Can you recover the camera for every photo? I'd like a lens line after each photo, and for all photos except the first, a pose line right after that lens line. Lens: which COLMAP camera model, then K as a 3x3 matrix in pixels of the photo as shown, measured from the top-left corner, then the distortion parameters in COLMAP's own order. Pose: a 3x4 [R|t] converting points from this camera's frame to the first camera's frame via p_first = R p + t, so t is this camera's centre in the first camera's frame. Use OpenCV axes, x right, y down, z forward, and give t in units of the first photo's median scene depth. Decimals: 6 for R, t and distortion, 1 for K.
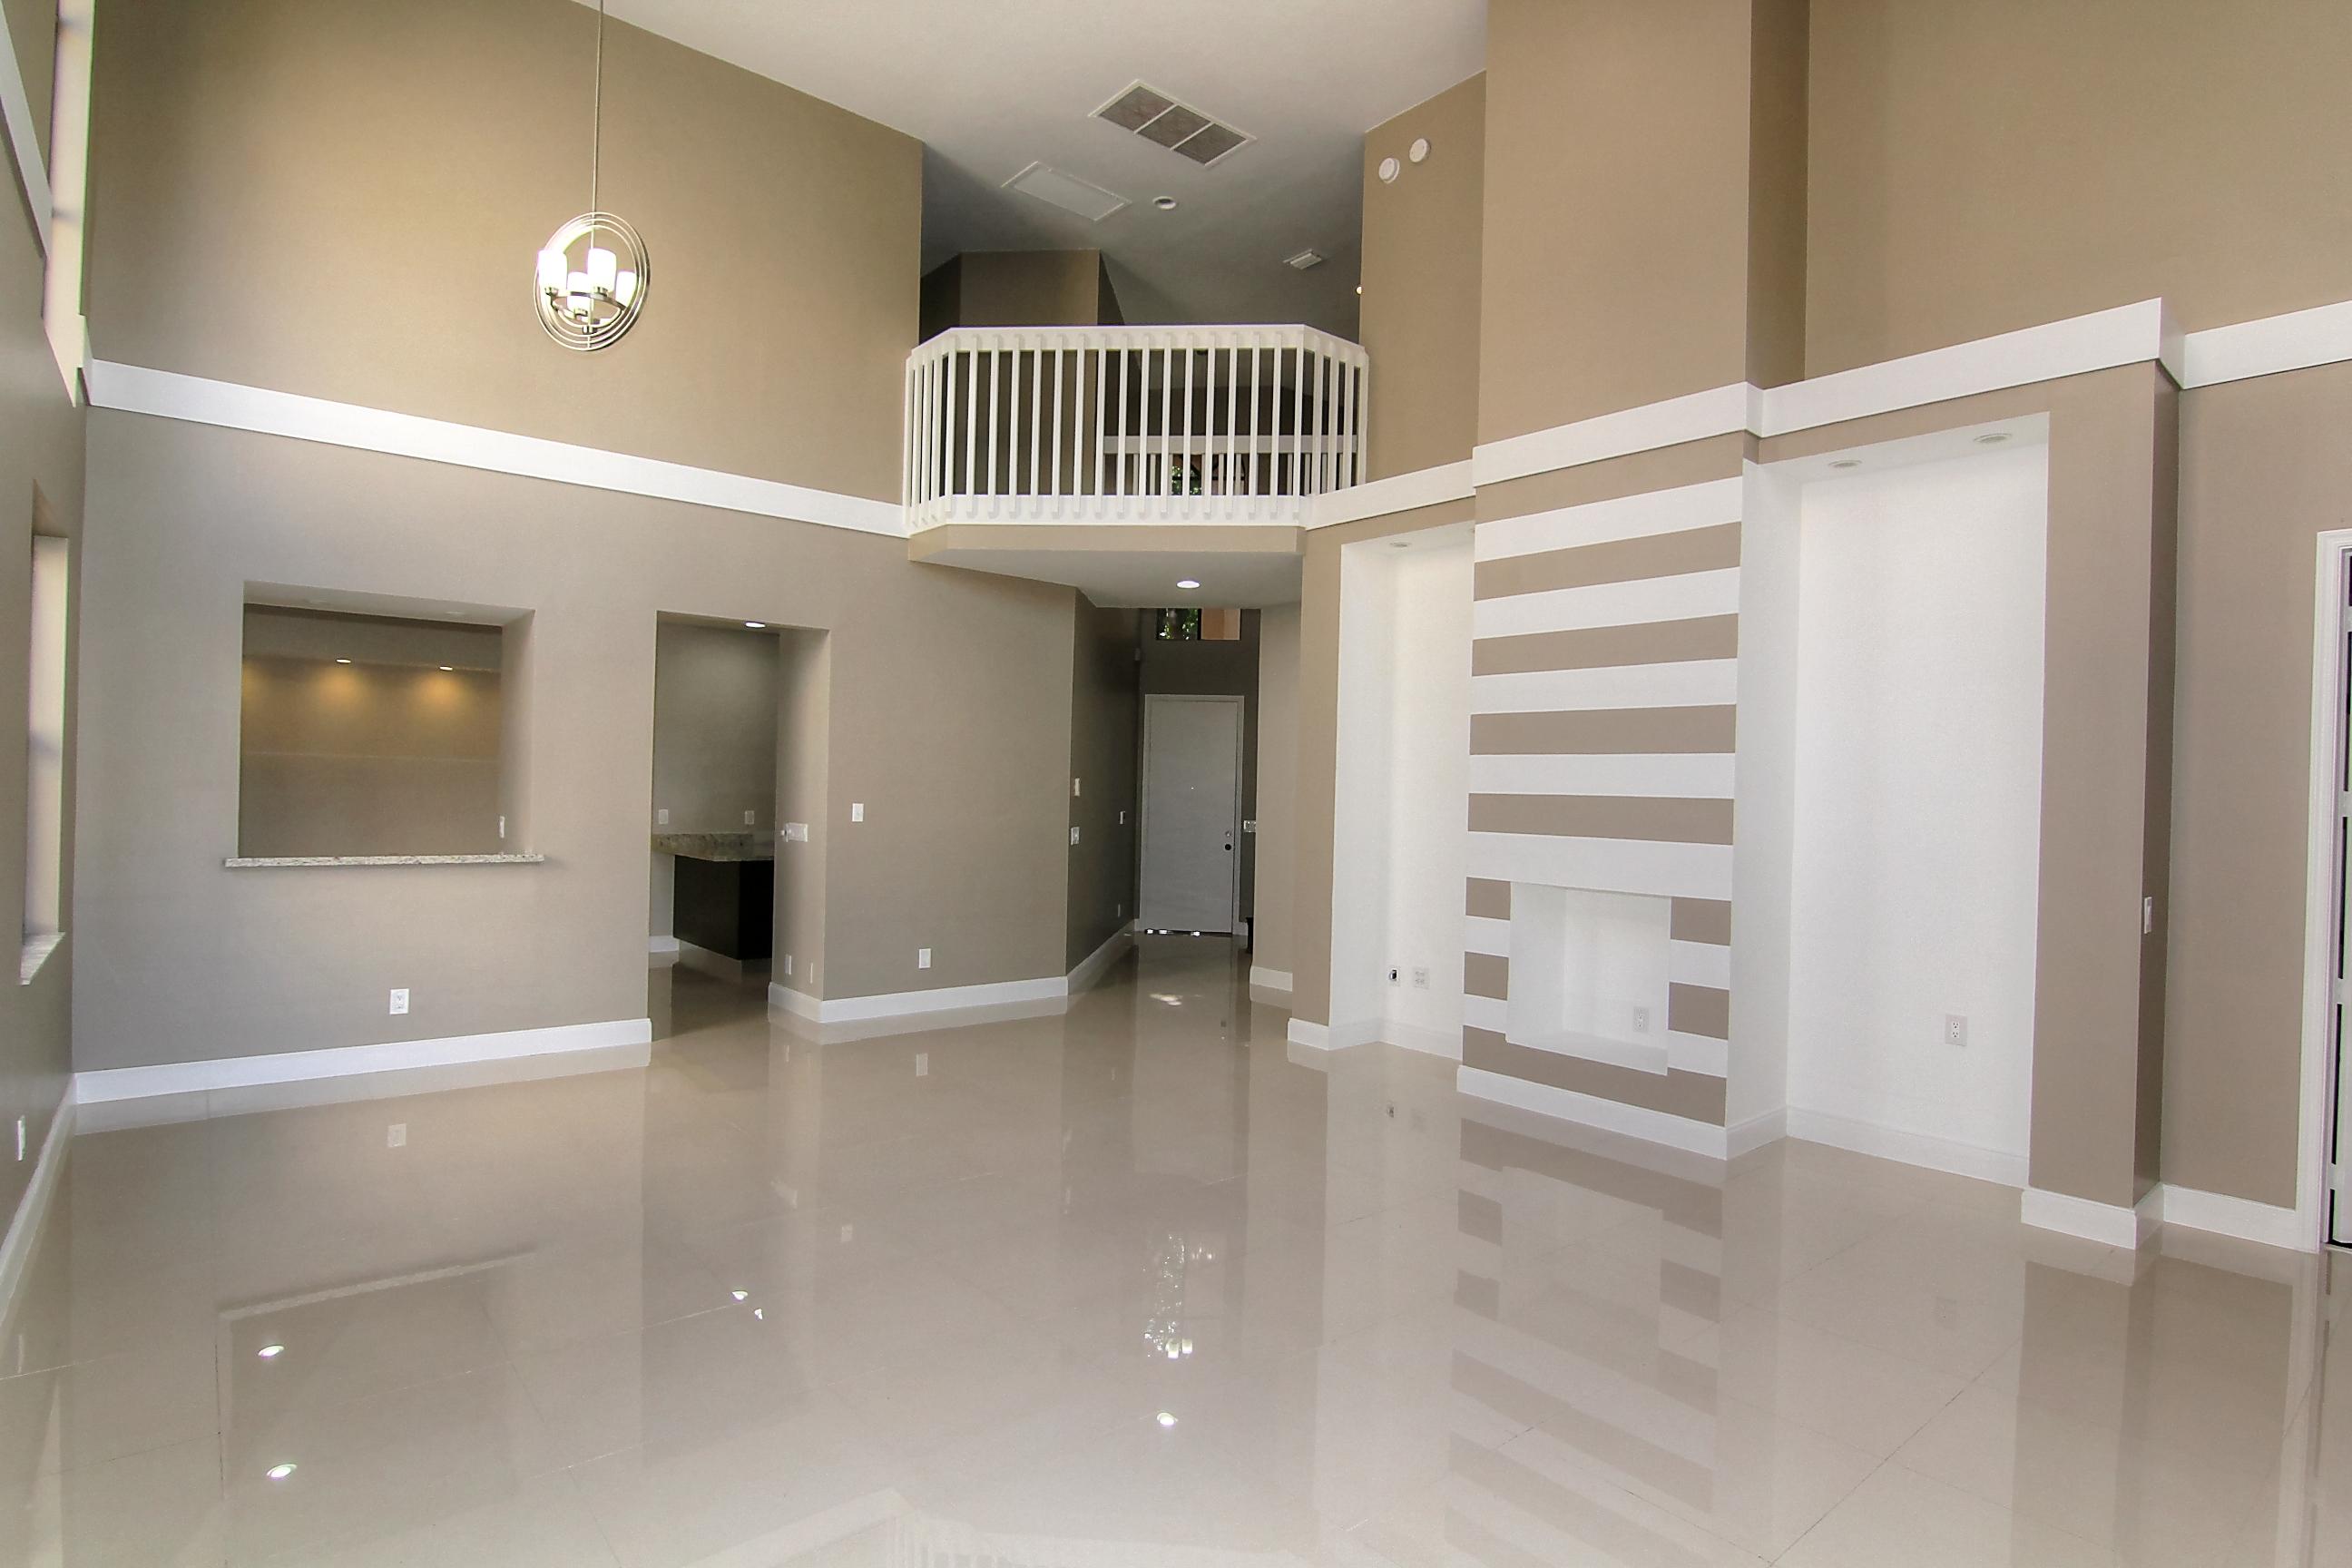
lens RADIAL K [[1193.3, 0, 1176.9], [0, 1193.3, 780.5], [0, 0, 1]] dist [-0.003004, -0.000528]
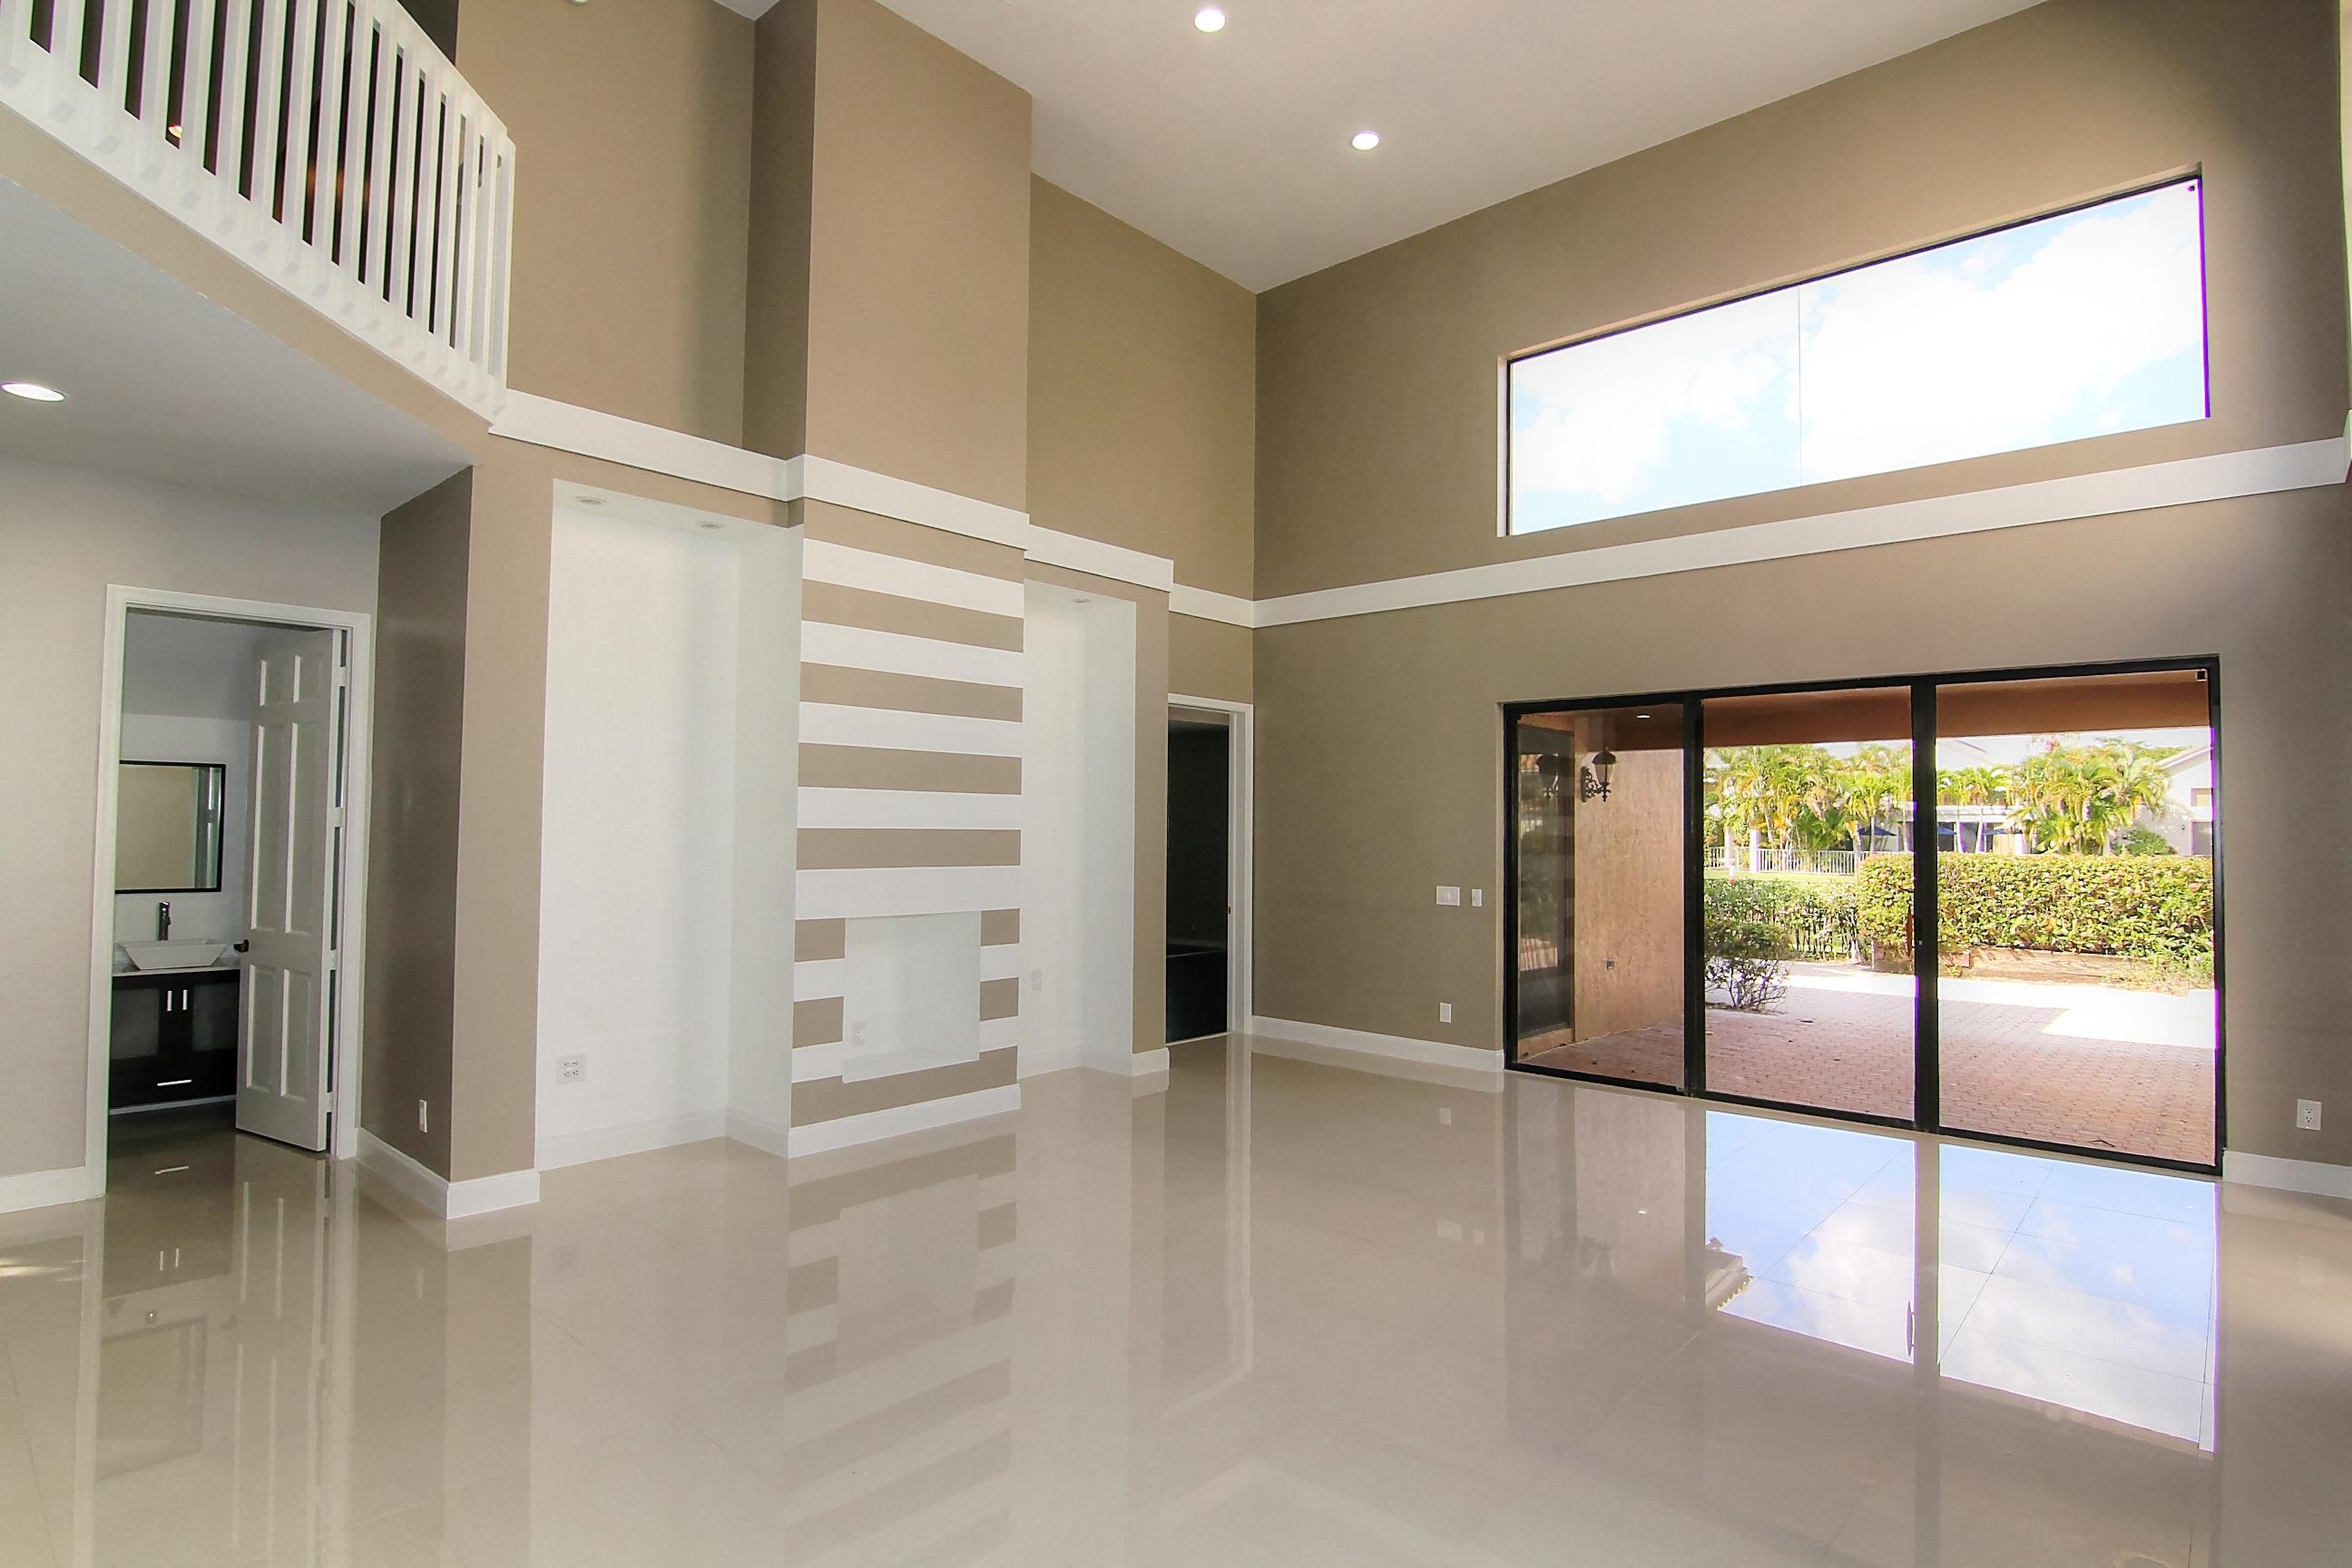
lens RADIAL K [[1193.3, 0, 1180.2], [0, 1193.3, 788.6], [0, 0, 1]] dist [-0.003004, -0.000528]
pose [[-0.148587, 0.011714, 0.988830, -0.749521], [-0.017718, 0.999738, -0.014505, -0.012427], [-0.988741, -0.019675, -0.148340, 0.900184]]
